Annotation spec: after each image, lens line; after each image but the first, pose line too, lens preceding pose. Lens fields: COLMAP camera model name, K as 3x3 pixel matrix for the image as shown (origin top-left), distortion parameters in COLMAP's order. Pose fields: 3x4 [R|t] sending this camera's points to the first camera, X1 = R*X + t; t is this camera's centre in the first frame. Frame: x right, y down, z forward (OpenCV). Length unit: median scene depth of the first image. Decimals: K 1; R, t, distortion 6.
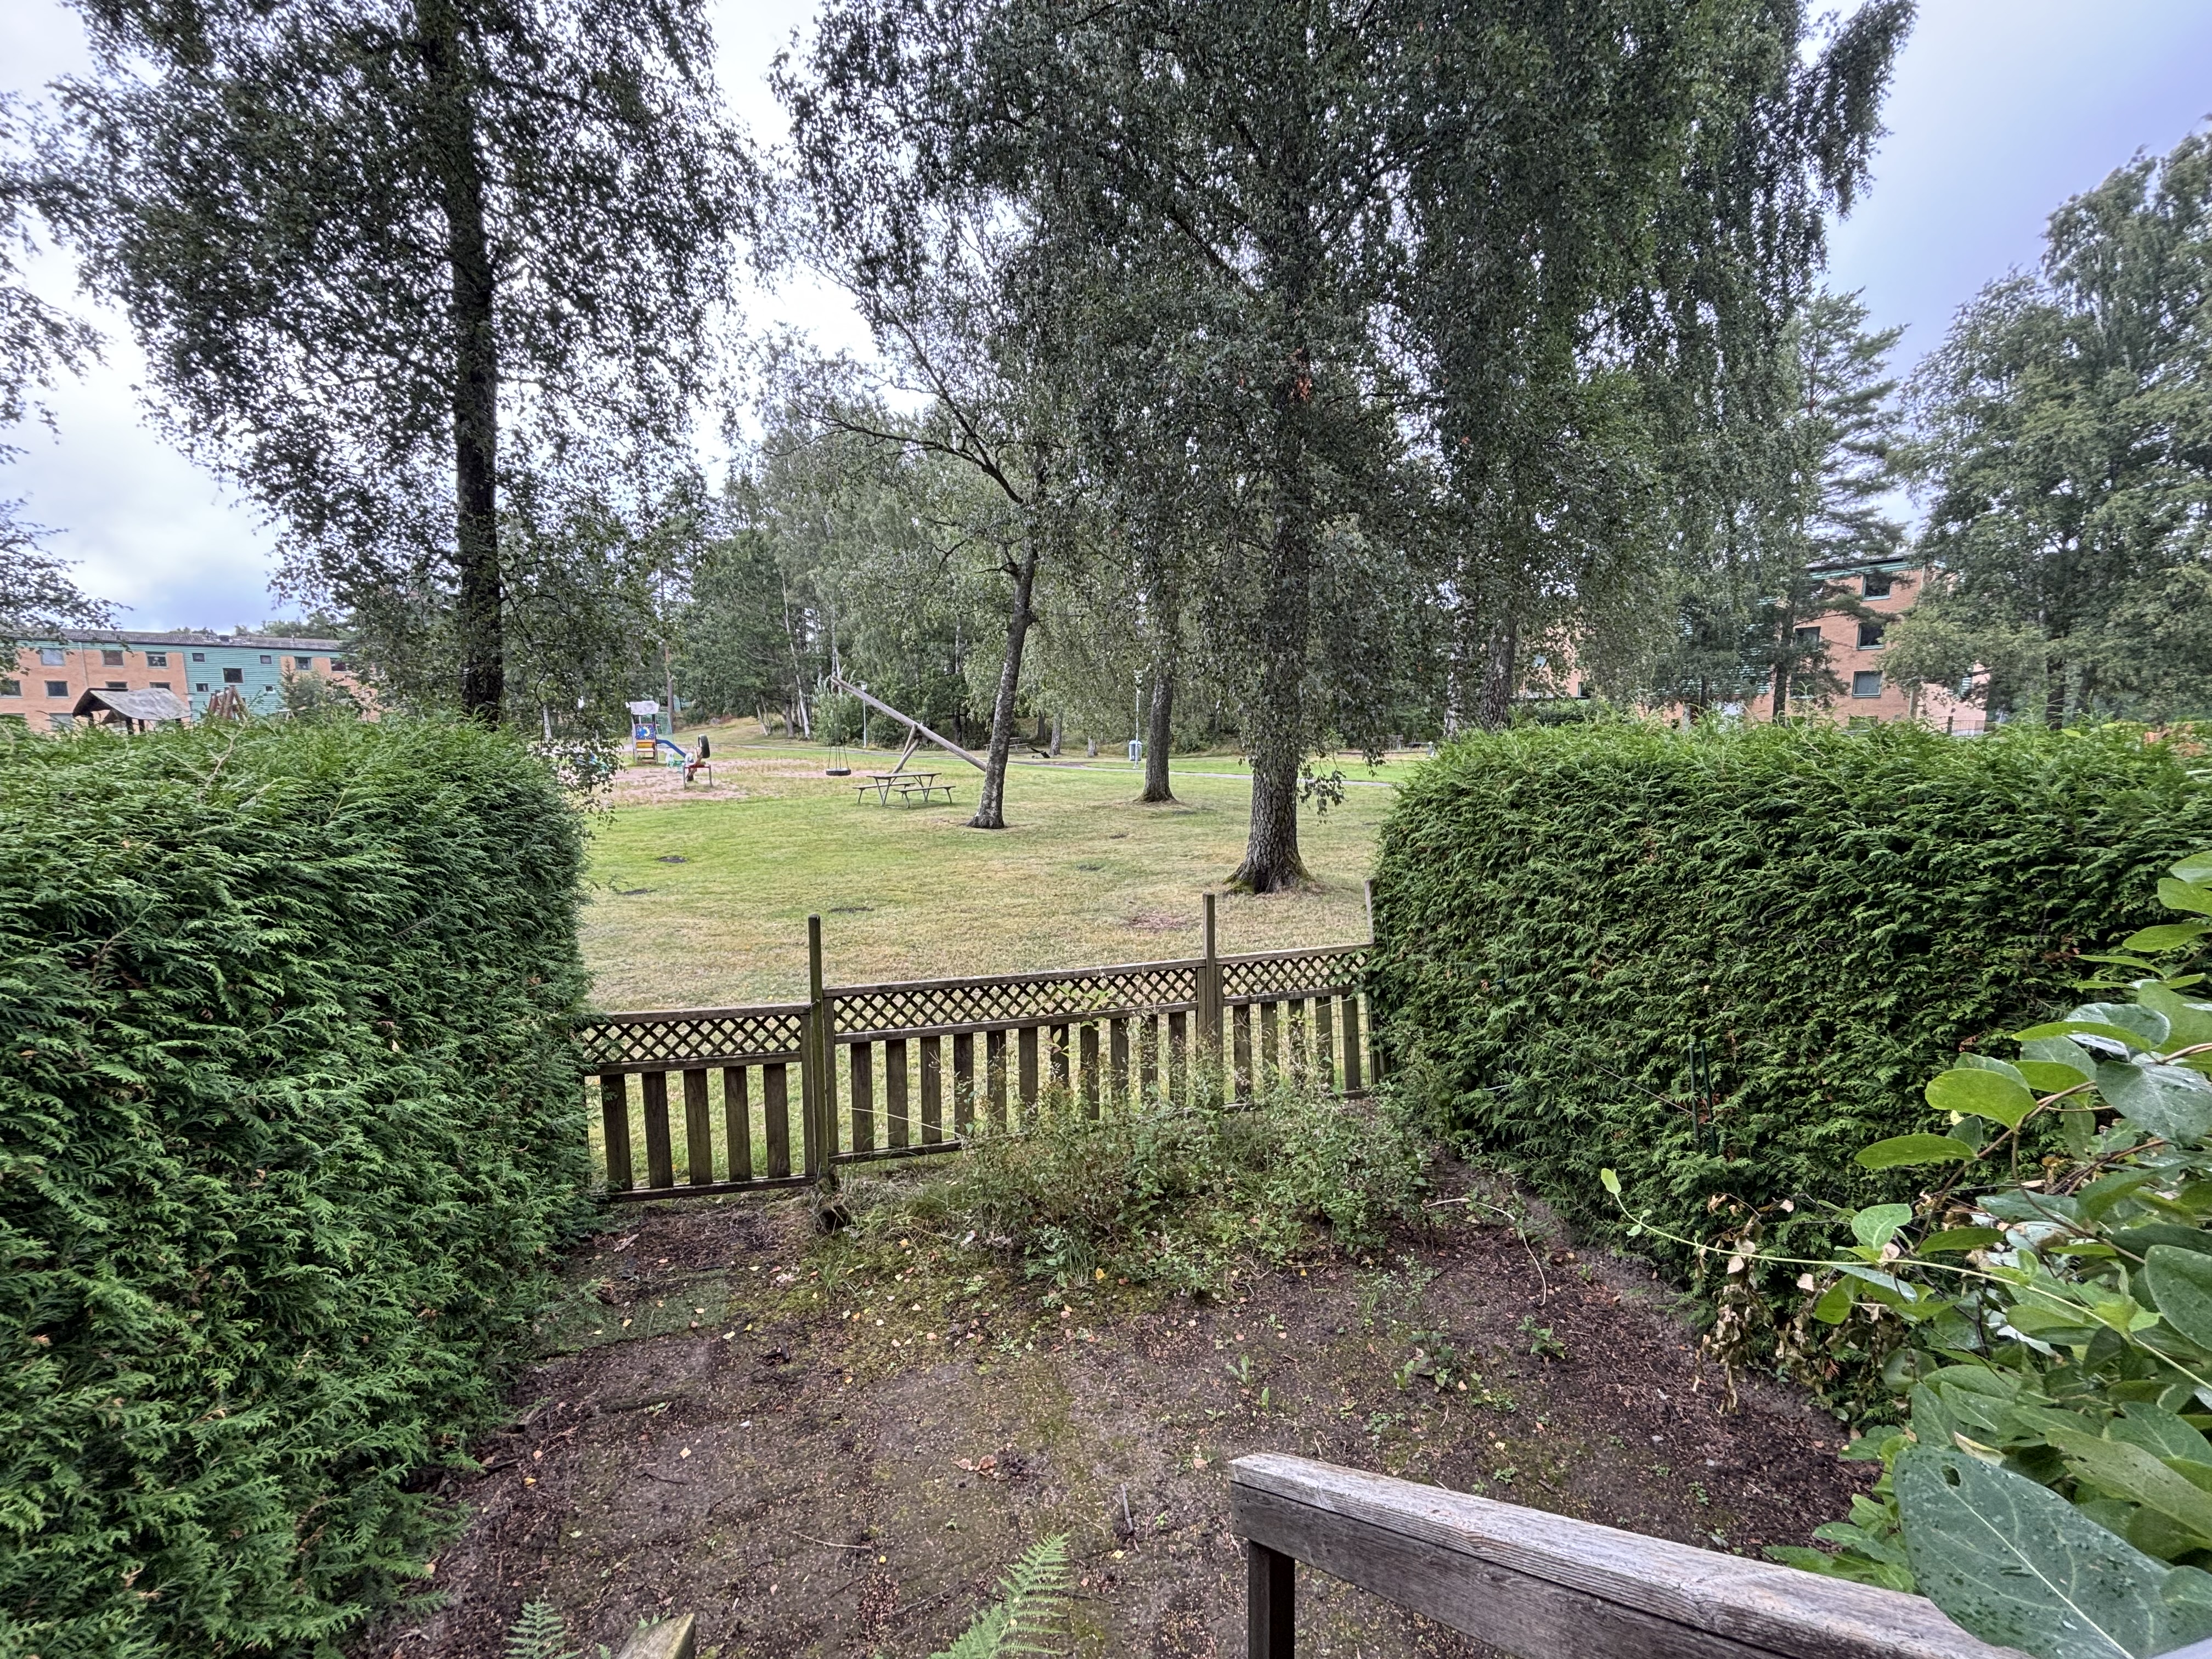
lens RADIAL K [[890.1, 0, 1108.1], [0, 890.1, 824.1], [0, 0, 1]] dist [0.052597, -0.030769]
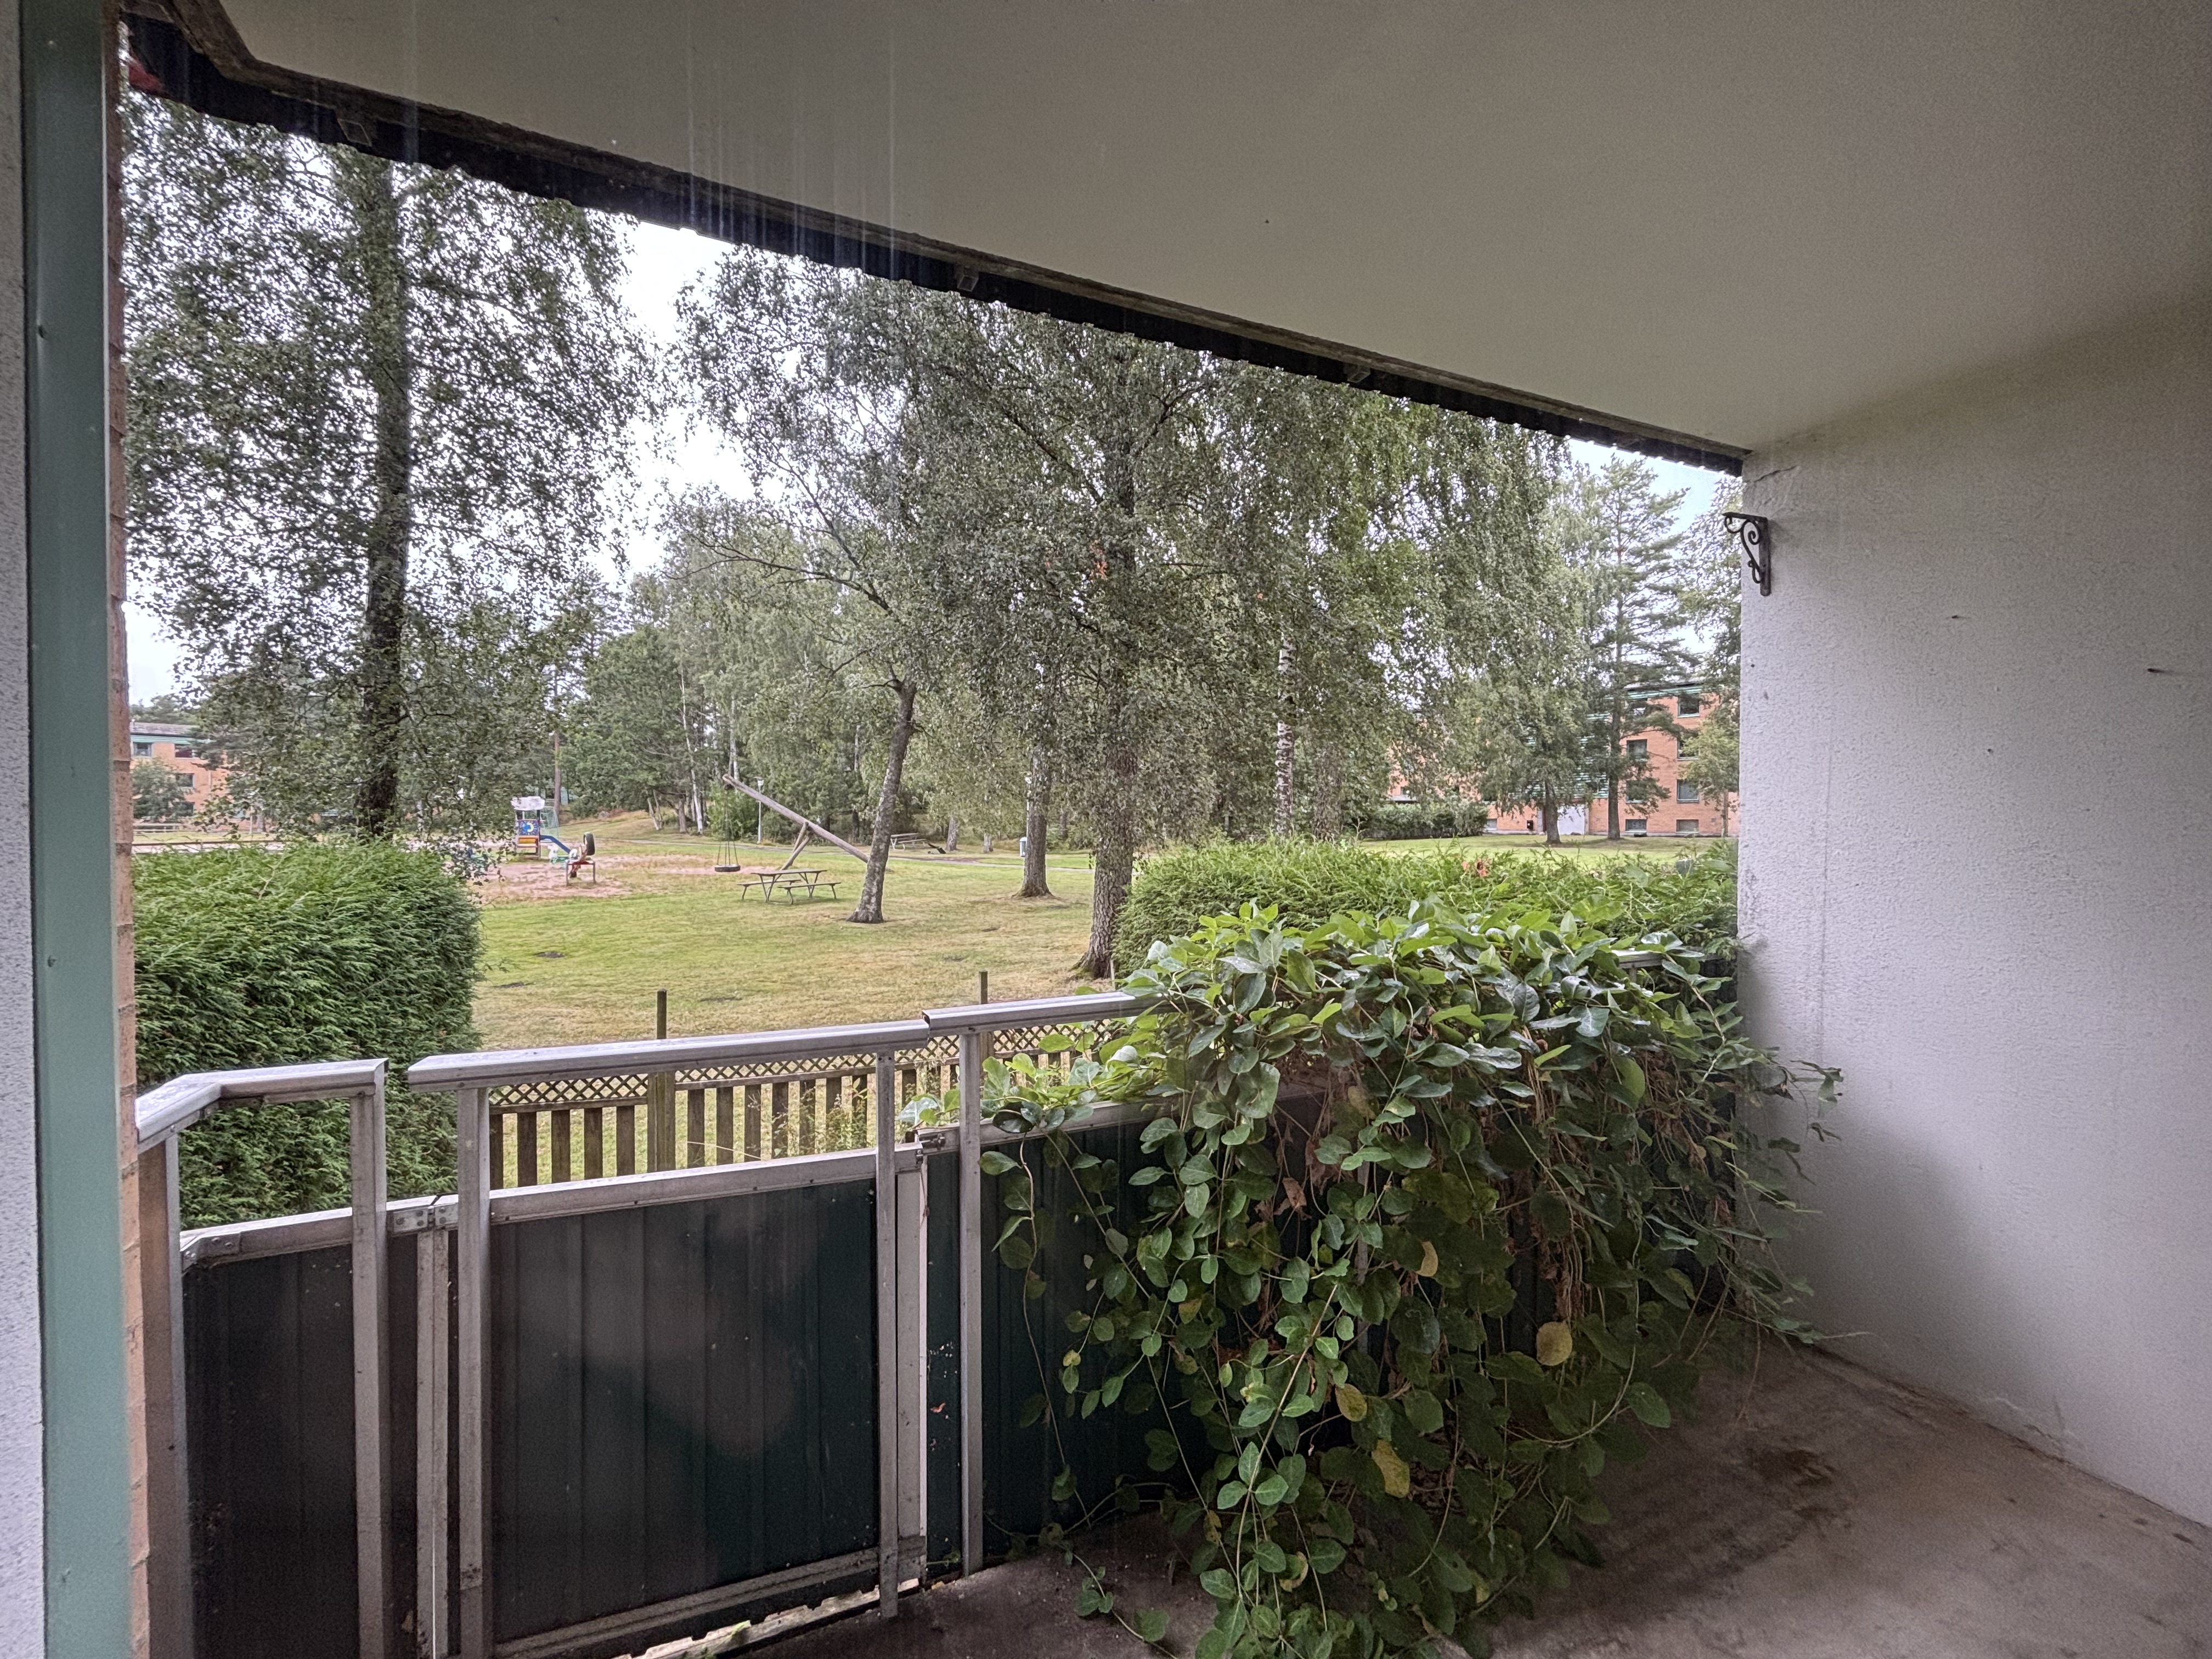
lens RADIAL K [[897.5, 0, 1107.5], [0, 897.5, 836.0], [0, 0, 1]] dist [0.011739, -0.005850]
pose [[0.995074, 0.004148, 0.099045, 0.032255], [0.004949, 0.995799, -0.091433, 0.000463], [-0.099008, 0.091473, 0.990873, -0.066149]]
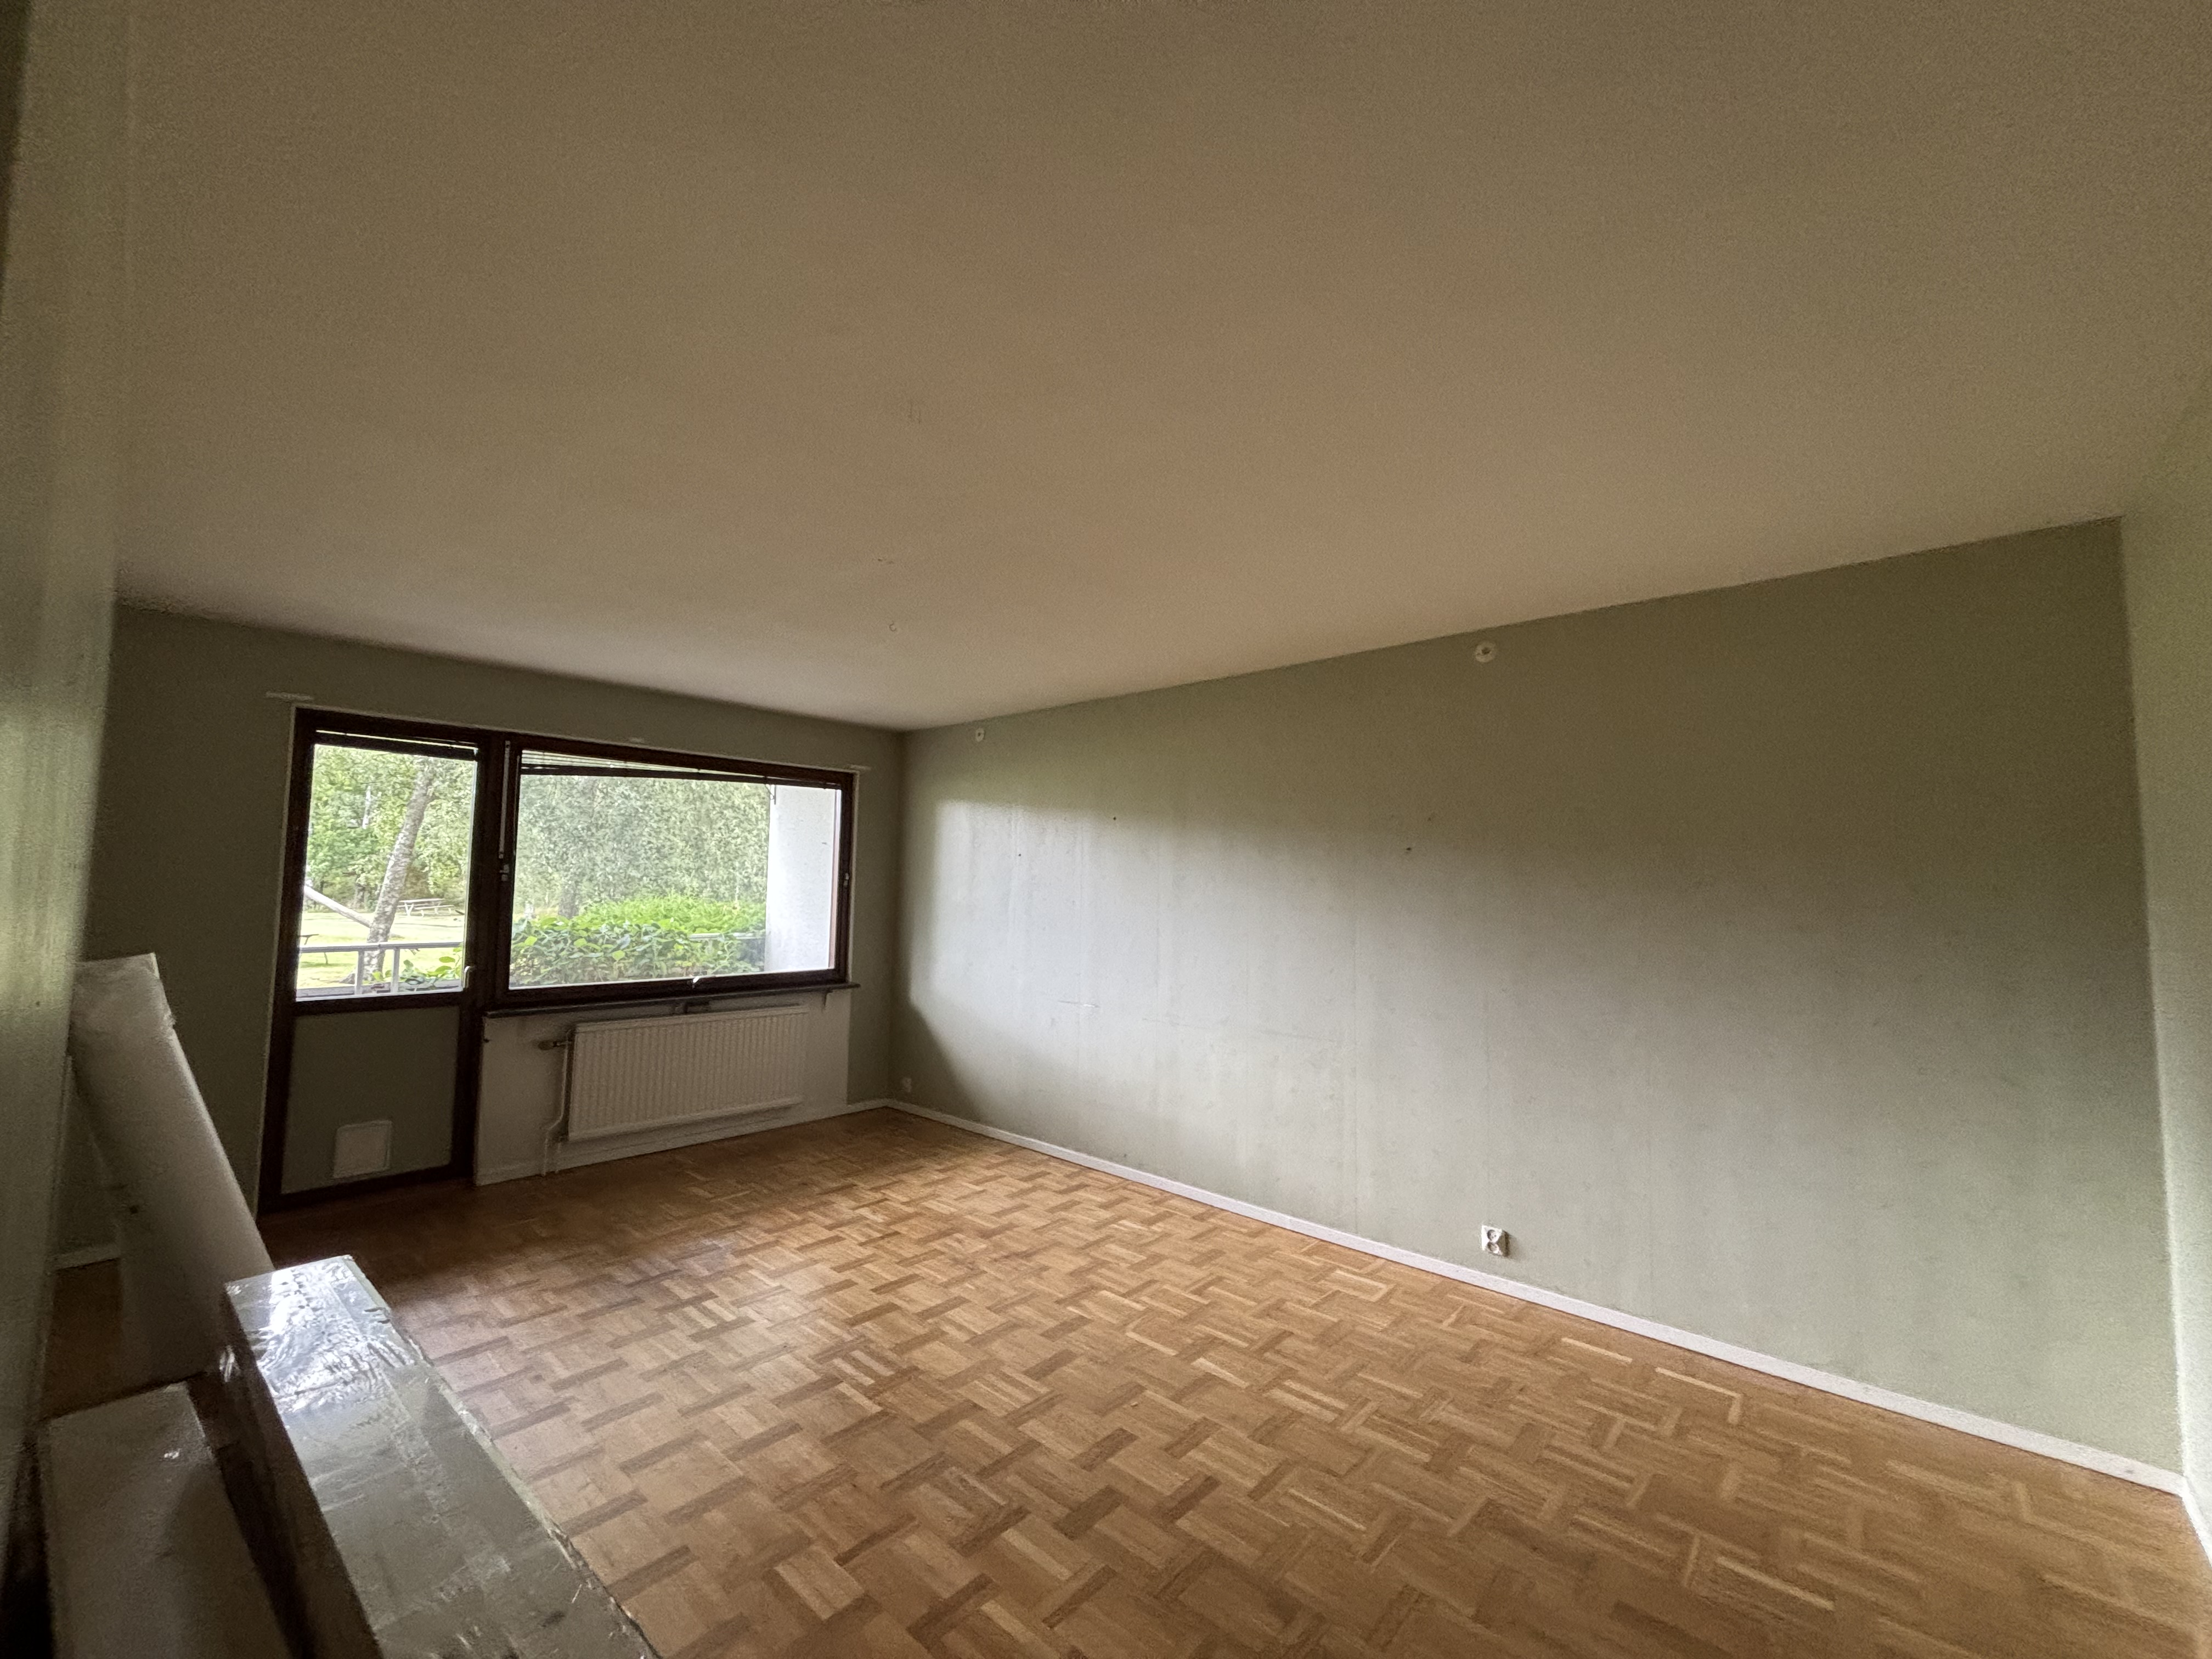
lens RADIAL K [[903.3, 0, 1106.0], [0, 903.3, 829.5], [0, 0, 1]] dist [0.010689, 0.000353]
pose [[0.872595, 0.048594, 0.486022, 0.082688], [0.036030, 0.985924, -0.163263, 0.026173], [-0.487114, 0.159974, 0.858562, -0.331230]]
